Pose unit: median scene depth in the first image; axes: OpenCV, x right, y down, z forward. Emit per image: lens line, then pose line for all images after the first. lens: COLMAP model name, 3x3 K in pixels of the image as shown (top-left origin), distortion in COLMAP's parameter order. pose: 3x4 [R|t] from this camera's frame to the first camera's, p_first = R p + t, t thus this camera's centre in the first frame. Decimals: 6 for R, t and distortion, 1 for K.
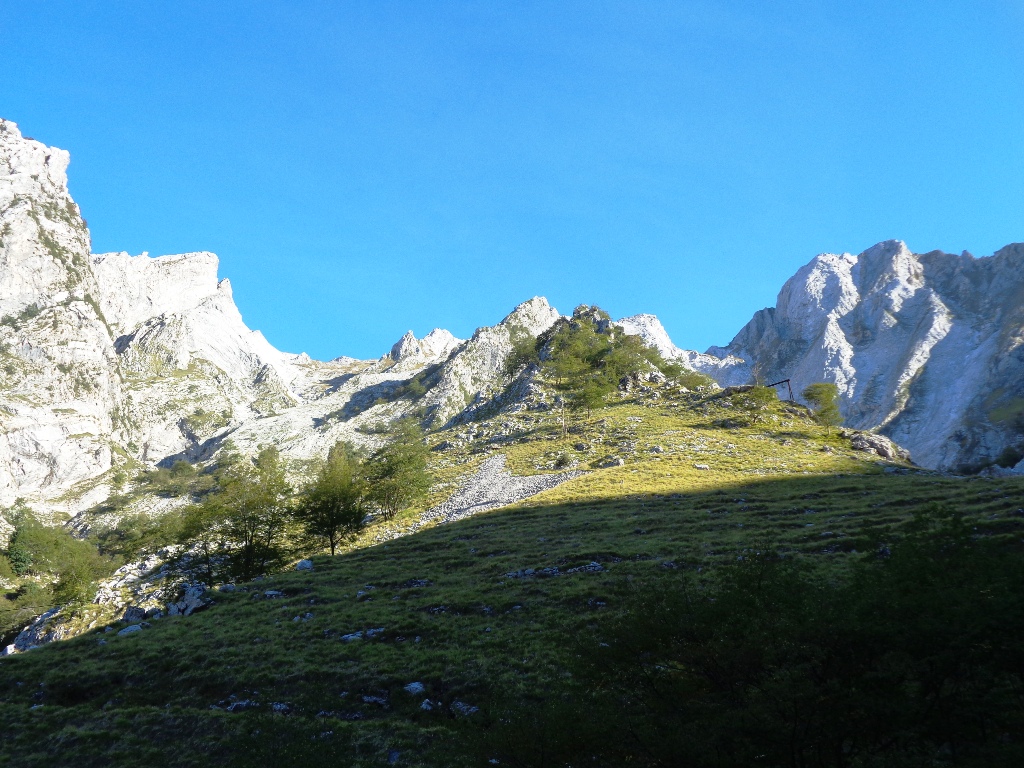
lens RADIAL K [[931.5, 0, 509.3], [0, 931.5, 385.4], [0, 0, 1]] dist [-0.020067, 0.000000]
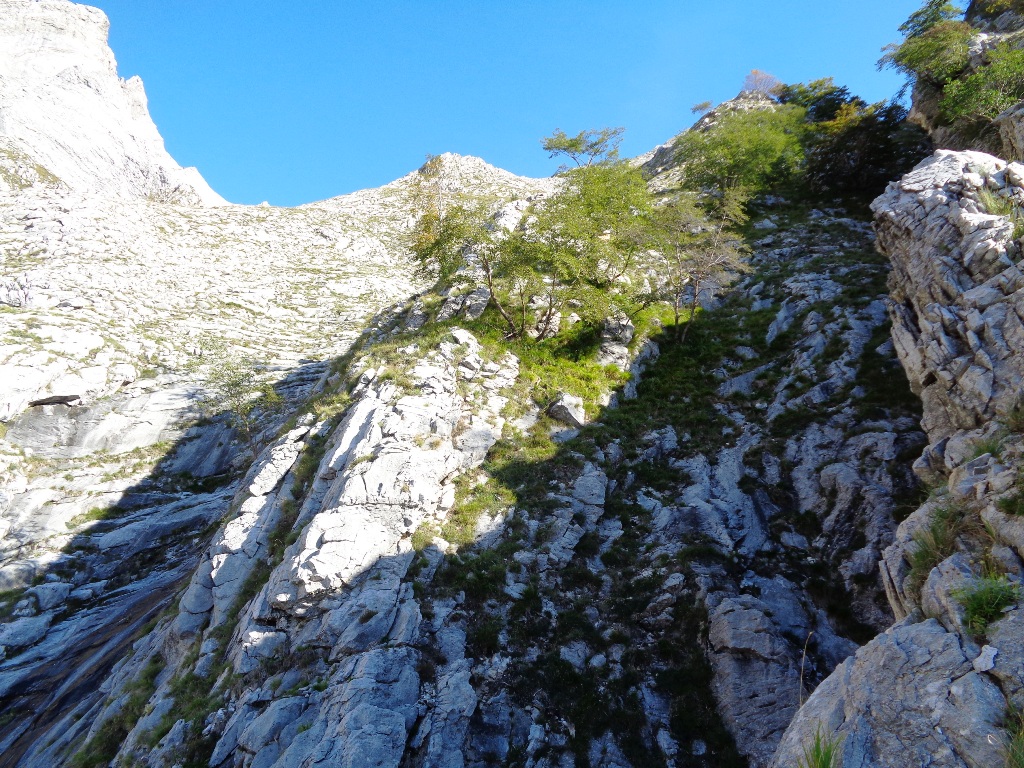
lens RADIAL K [[743.8, 0, 510.7], [0, 743.8, 383.7], [0, 0, 1]] dist [-0.009058, 0.001622]
pose [[0.995822, 0.013916, 0.090248, -0.194346], [-0.025017, 0.992083, 0.123070, 0.041670], [-0.087820, -0.124813, 0.988286, 0.924073]]
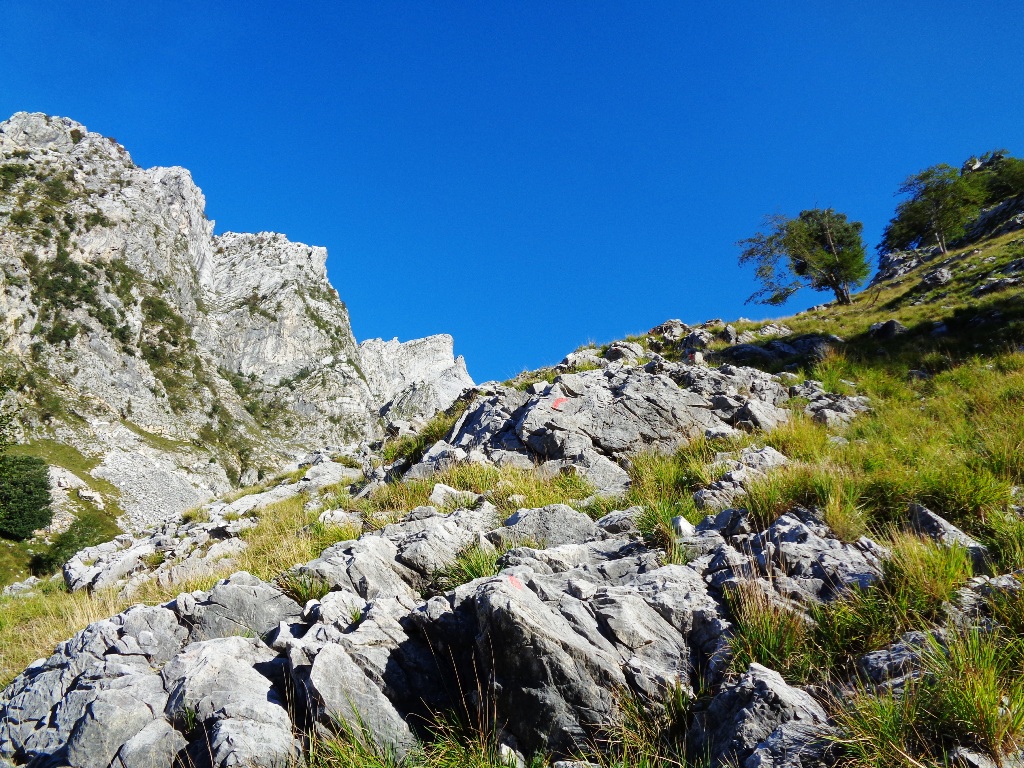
lens RADIAL K [[743.8, 0, 510.2], [0, 743.8, 381.2], [0, 0, 1]] dist [-0.009058, 0.001622]
pose [[0.967018, -0.122980, -0.223051, -0.057348], [0.103828, 0.989981, -0.095696, 0.037061], [0.232585, 0.069381, 0.970098, 0.146925]]
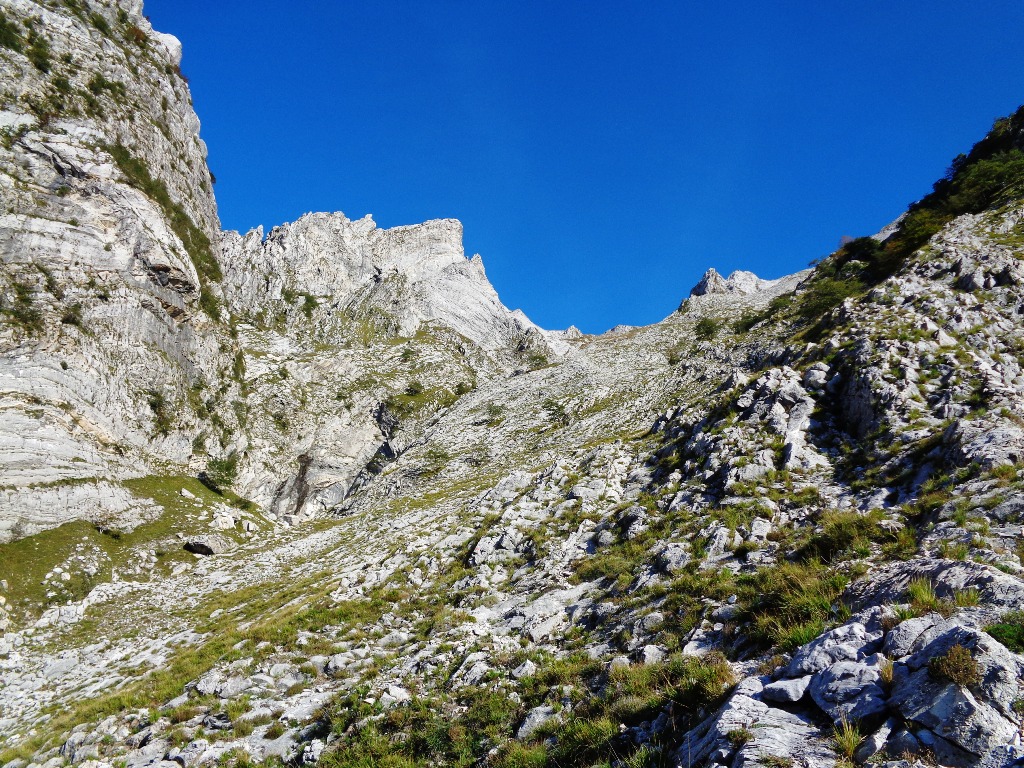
lens RADIAL K [[743.8, 0, 512.7], [0, 743.8, 385.7], [0, 0, 1]] dist [-0.009058, 0.001622]
pose [[0.951272, -0.113618, -0.286656, -0.170989], [0.113732, 0.993378, -0.016311, 0.046092], [0.286611, -0.017085, 0.957895, 0.673361]]
